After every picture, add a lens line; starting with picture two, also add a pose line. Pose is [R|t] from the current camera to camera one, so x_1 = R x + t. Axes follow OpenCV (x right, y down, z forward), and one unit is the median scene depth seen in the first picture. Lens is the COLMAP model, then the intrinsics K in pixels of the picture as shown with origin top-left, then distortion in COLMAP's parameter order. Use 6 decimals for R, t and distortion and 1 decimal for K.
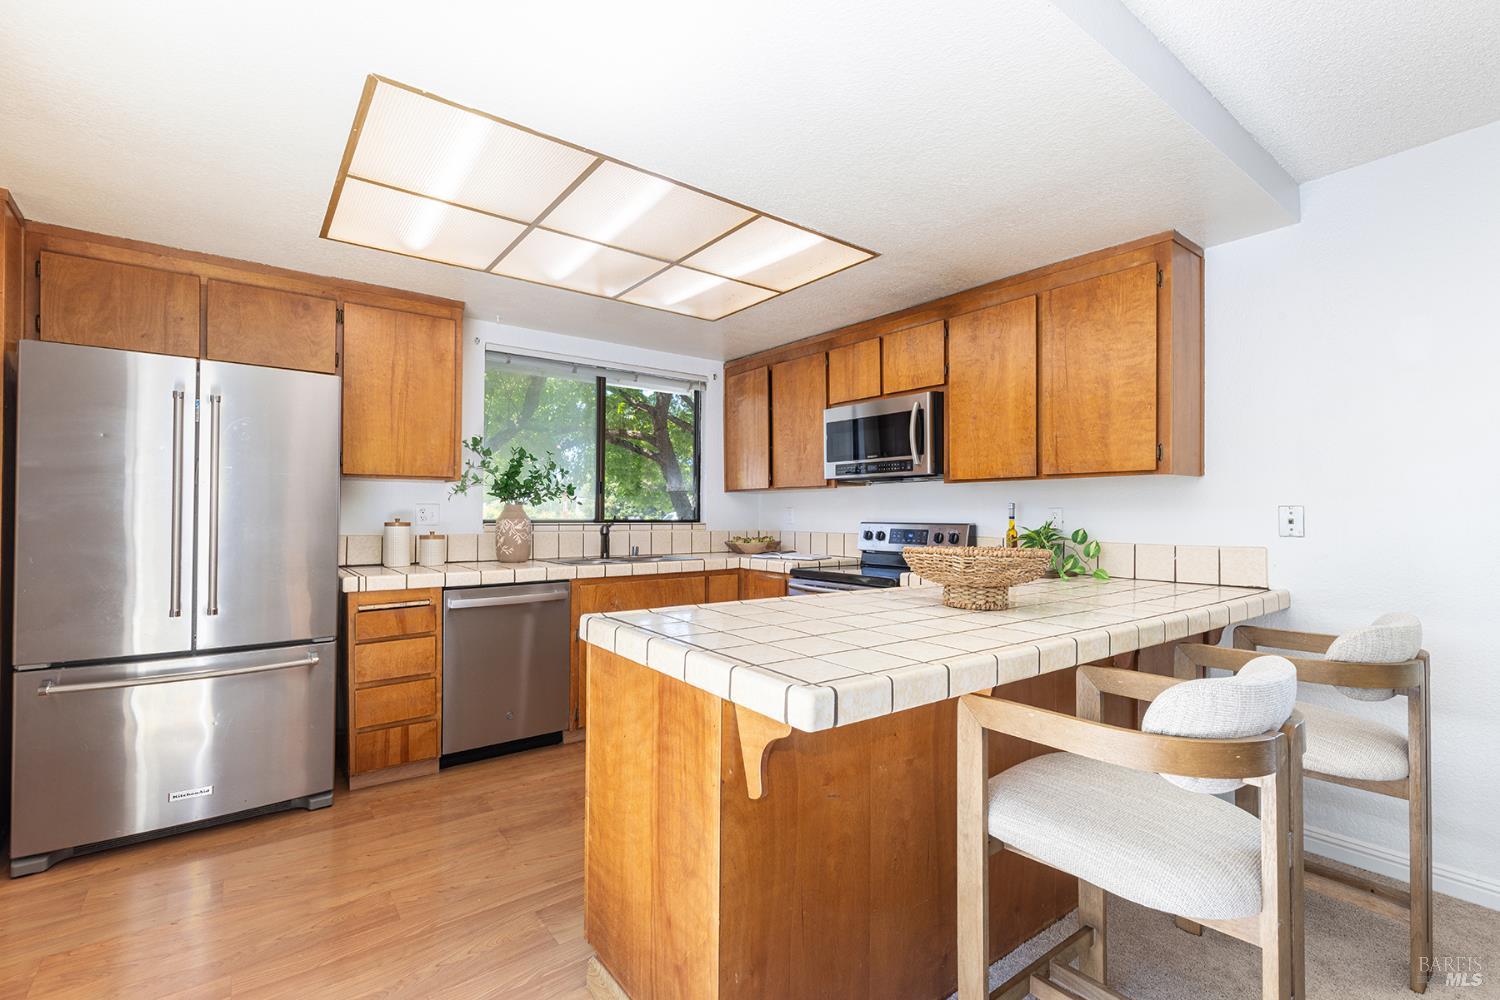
lens RADIAL K [[684.9, 0, 757.7], [0, 684.9, 505.6], [0, 0, 1]] dist [0.000338, -0.000563]
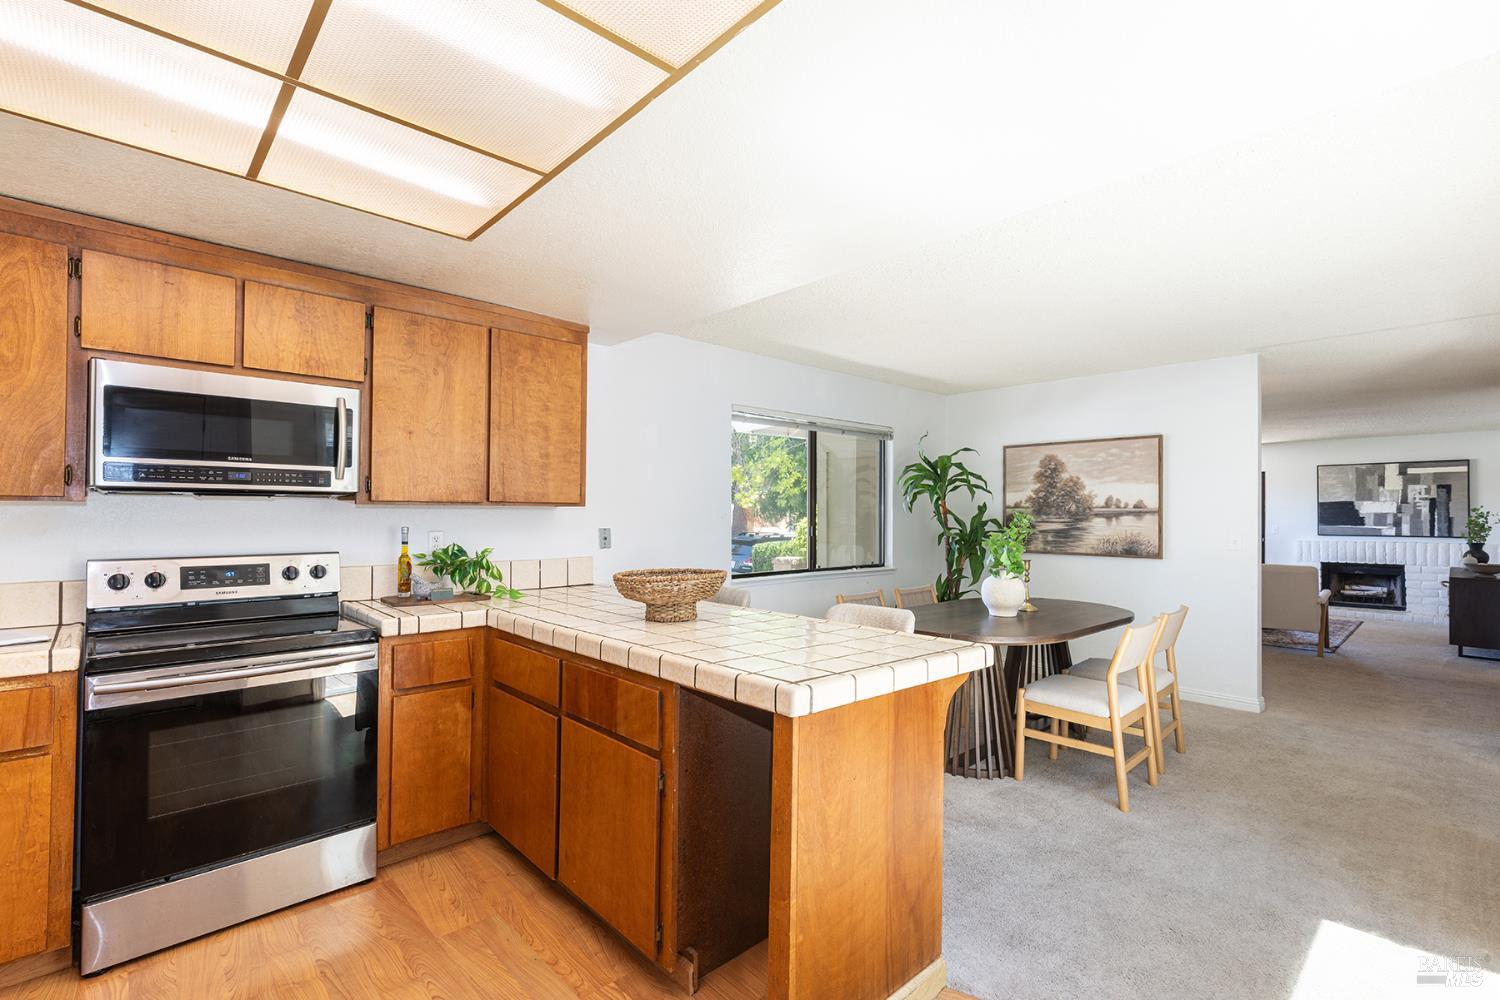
lens RADIAL K [[684.9, 0, 757.7], [0, 684.9, 505.6], [0, 0, 1]] dist [0.000338, -0.000563]
pose [[-0.112268, 0.011039, 0.993617, -0.654887], [-0.015301, 0.999801, -0.012836, -0.030980], [-0.993560, -0.016644, -0.112077, 0.690953]]
